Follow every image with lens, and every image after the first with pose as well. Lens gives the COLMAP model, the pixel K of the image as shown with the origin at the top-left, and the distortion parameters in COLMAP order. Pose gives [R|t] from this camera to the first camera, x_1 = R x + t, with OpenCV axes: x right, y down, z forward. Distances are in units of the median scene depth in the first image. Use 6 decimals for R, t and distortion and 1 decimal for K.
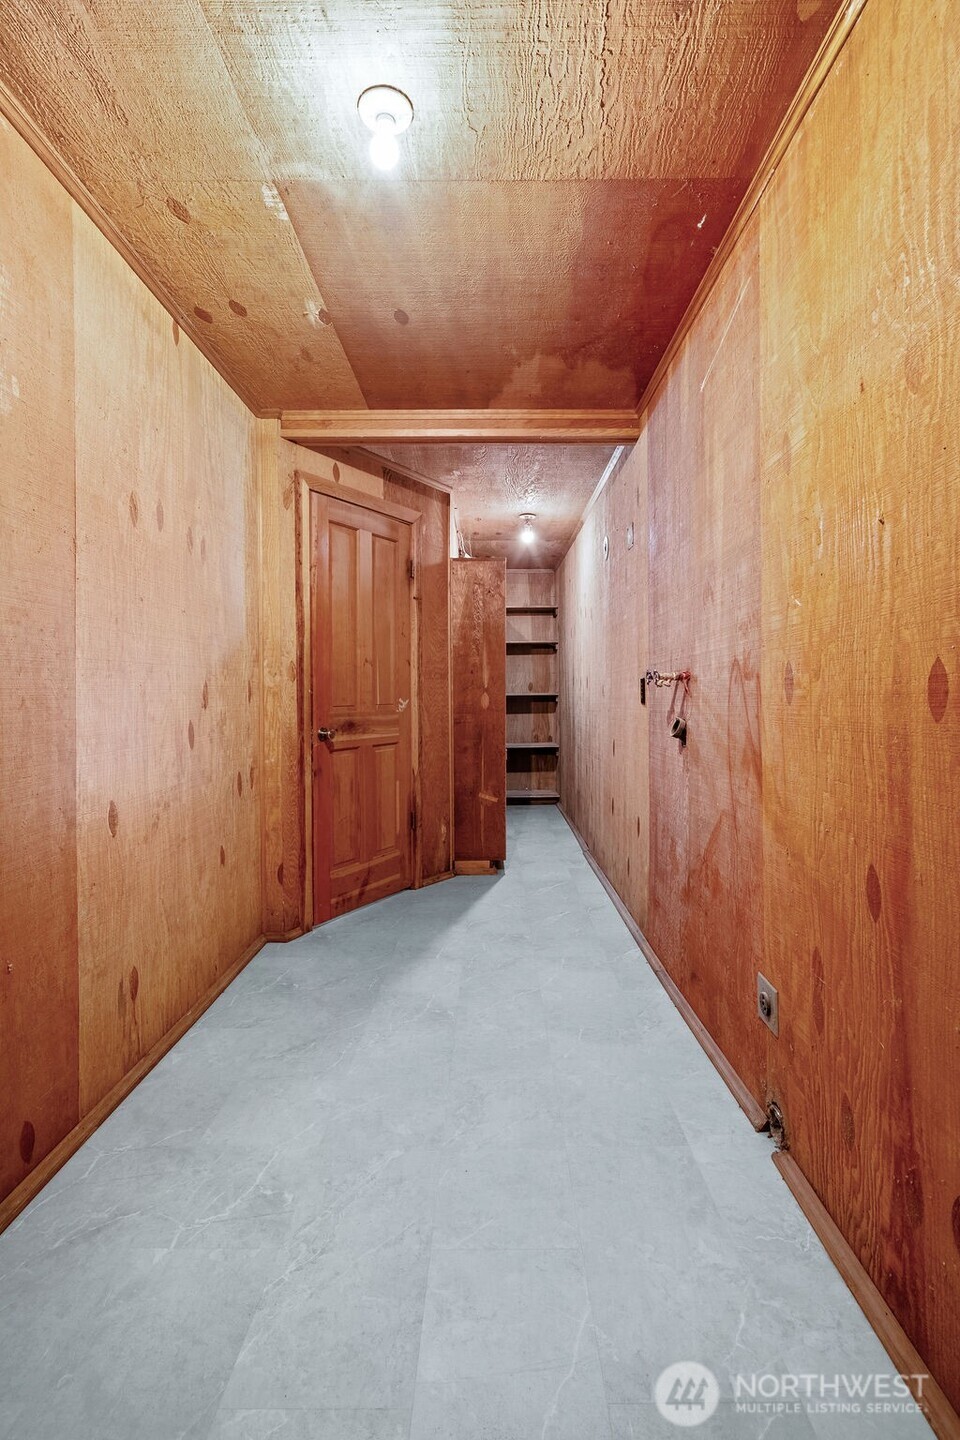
lens RADIAL K [[662.9, 0, 479.7], [0, 662.9, 708.1], [0, 0, 1]] dist [-0.007752, 0.001164]
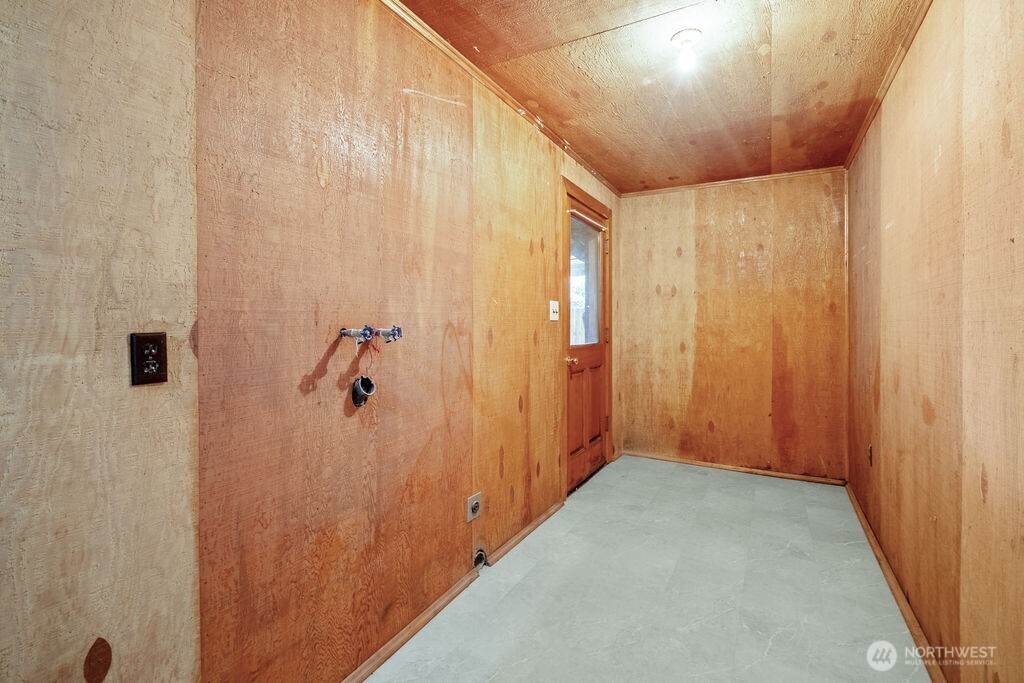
lens RADIAL K [[471.4, 0, 508.9], [0, 471.4, 328.1], [0, 0, 1]] dist [-0.007752, 0.001164]
pose [[-0.879142, -0.000649, 0.476559, -0.286571], [0.014303, 0.999513, 0.027745, -0.097266], [-0.476345, 0.031208, -0.878704, 2.074043]]
